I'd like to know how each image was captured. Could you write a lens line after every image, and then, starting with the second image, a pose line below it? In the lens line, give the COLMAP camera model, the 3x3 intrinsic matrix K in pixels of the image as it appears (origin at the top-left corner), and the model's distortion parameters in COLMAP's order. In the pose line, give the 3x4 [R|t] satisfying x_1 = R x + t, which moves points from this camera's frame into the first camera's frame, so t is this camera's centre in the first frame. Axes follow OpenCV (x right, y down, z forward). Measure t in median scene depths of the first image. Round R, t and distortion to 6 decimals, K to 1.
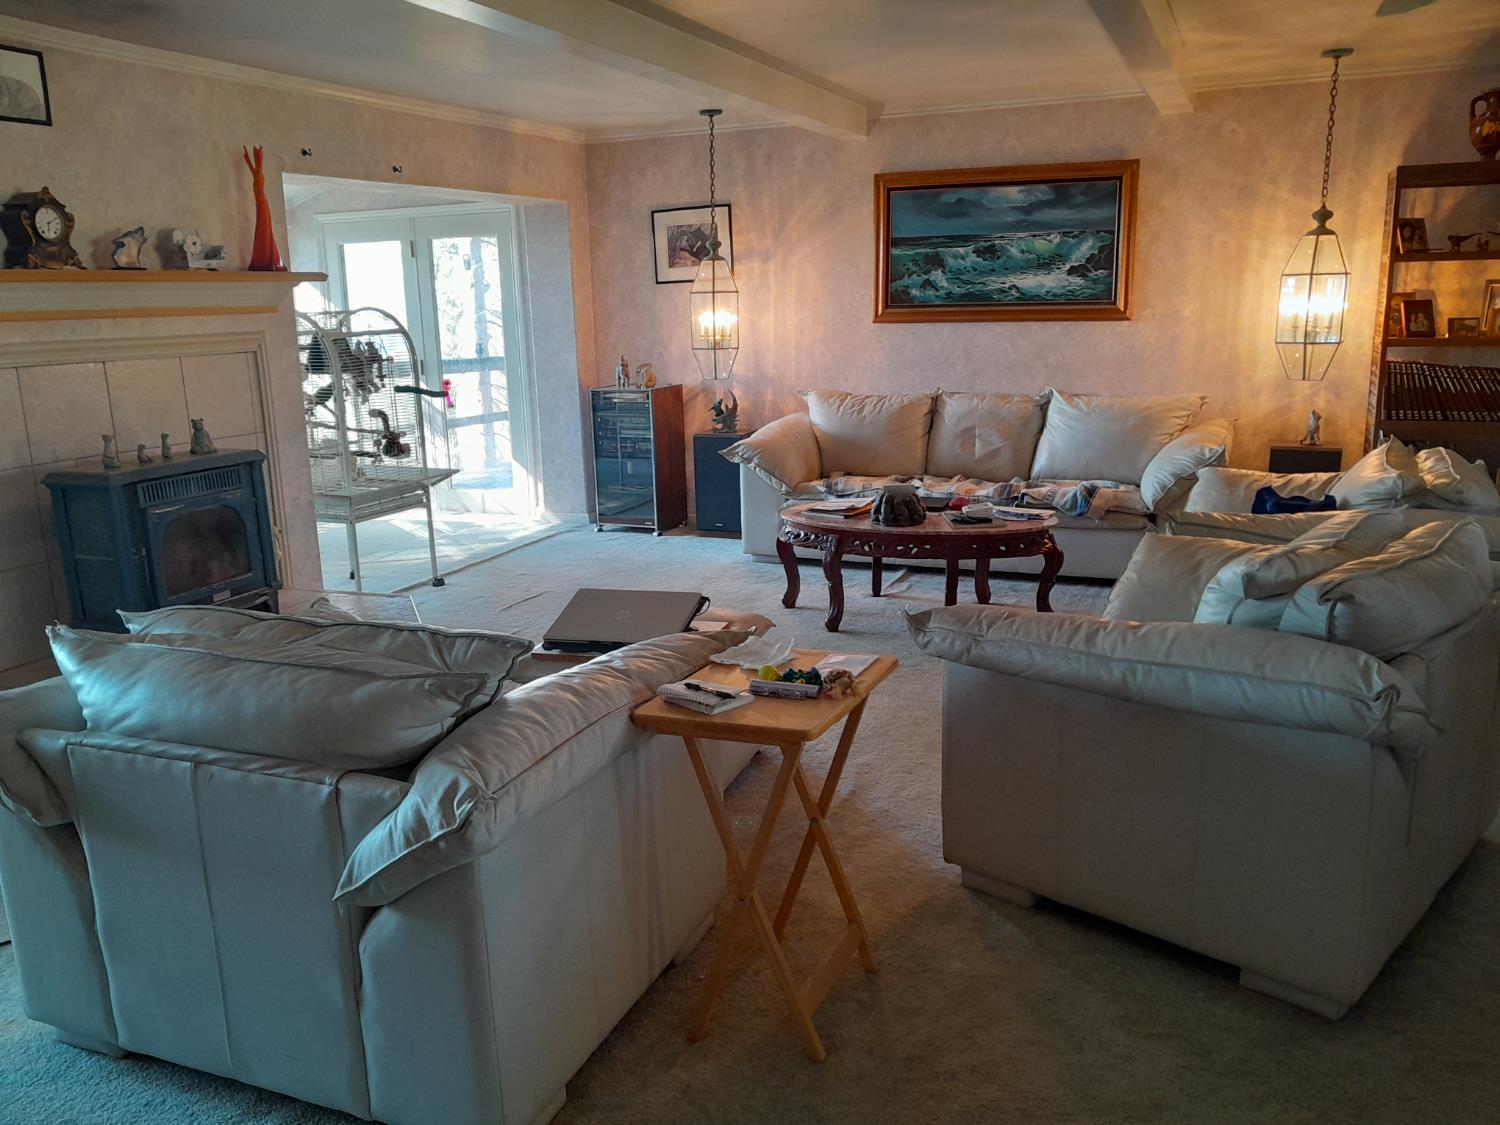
lens RADIAL K [[1189.5, 0, 724.6], [0, 1189.5, 581.7], [0, 0, 1]] dist [0.004083, -0.005904]
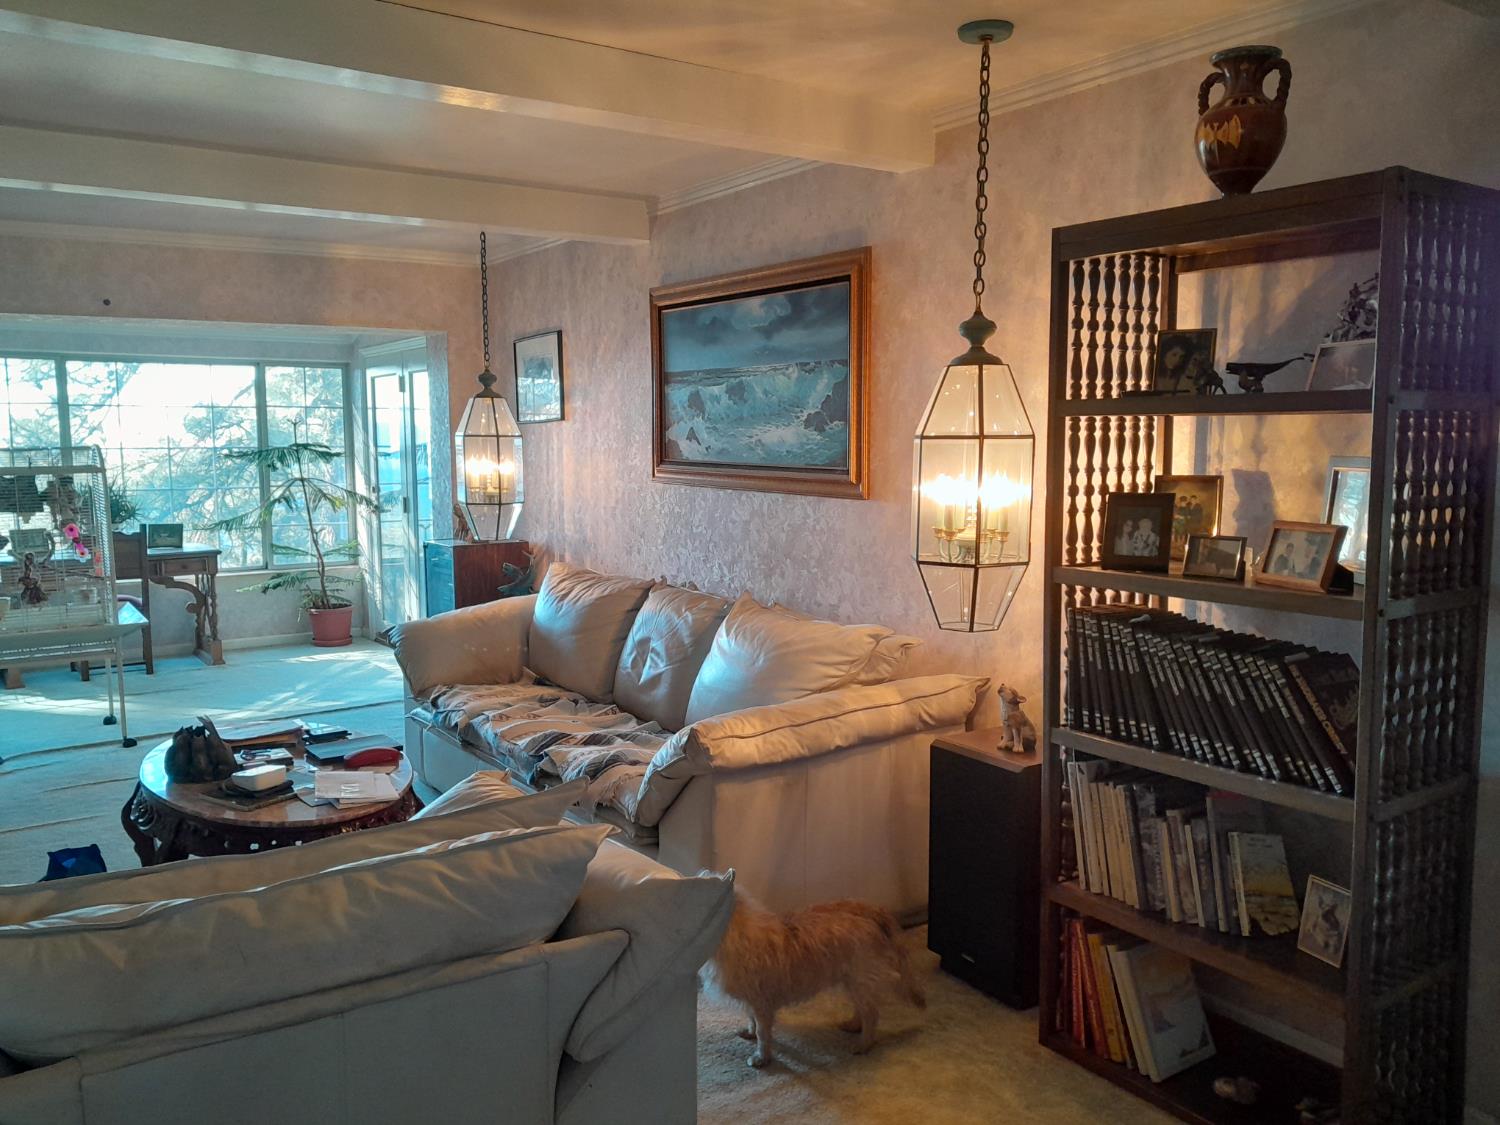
lens RADIAL K [[1171.2, 0, 751.4], [0, 1171.2, 591.4], [0, 0, 1]] dist [0.072295, -0.121333]
pose [[0.851545, 0.092045, -0.516138, 0.706777], [-0.140991, 0.988406, -0.056346, -0.148406], [0.504967, 0.120752, 0.854650, 0.515625]]
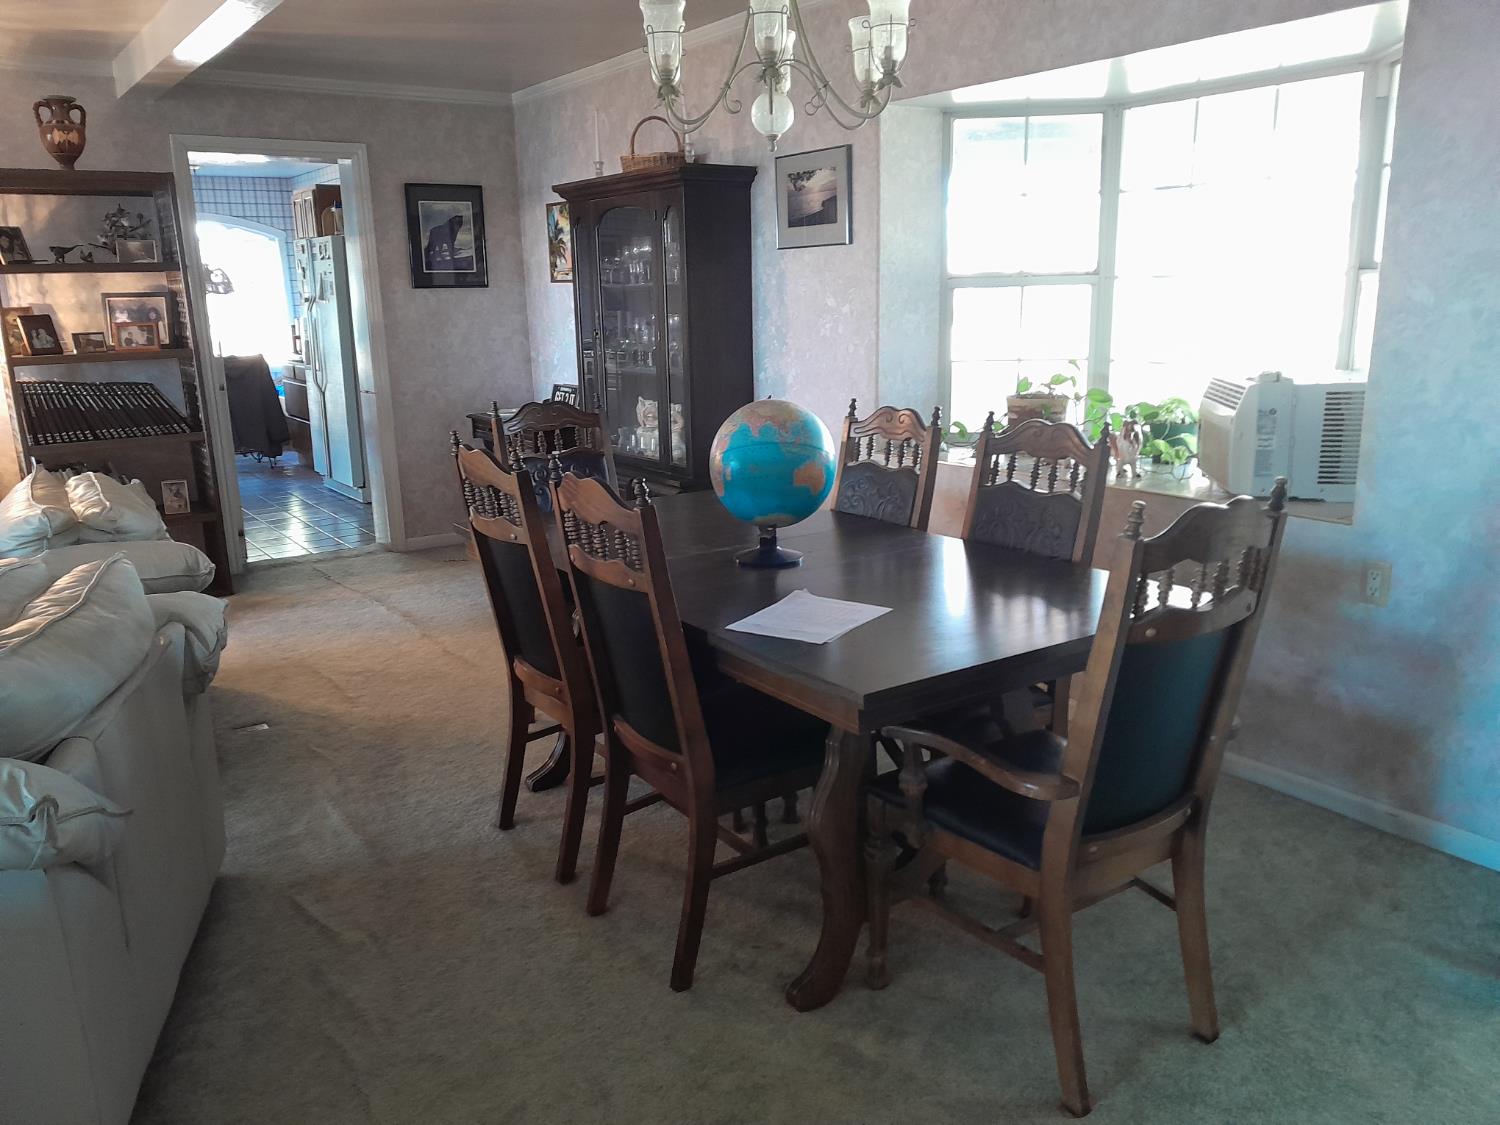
lens RADIAL K [[1171.2, 0, 751.4], [0, 1171.2, 591.4], [0, 0, 1]] dist [0.072295, -0.121333]
pose [[0.519553, -0.201791, 0.830268, 0.063775], [0.202209, 0.973147, 0.109981, -0.014917], [-0.830166, 0.110747, 0.546405, 0.055216]]
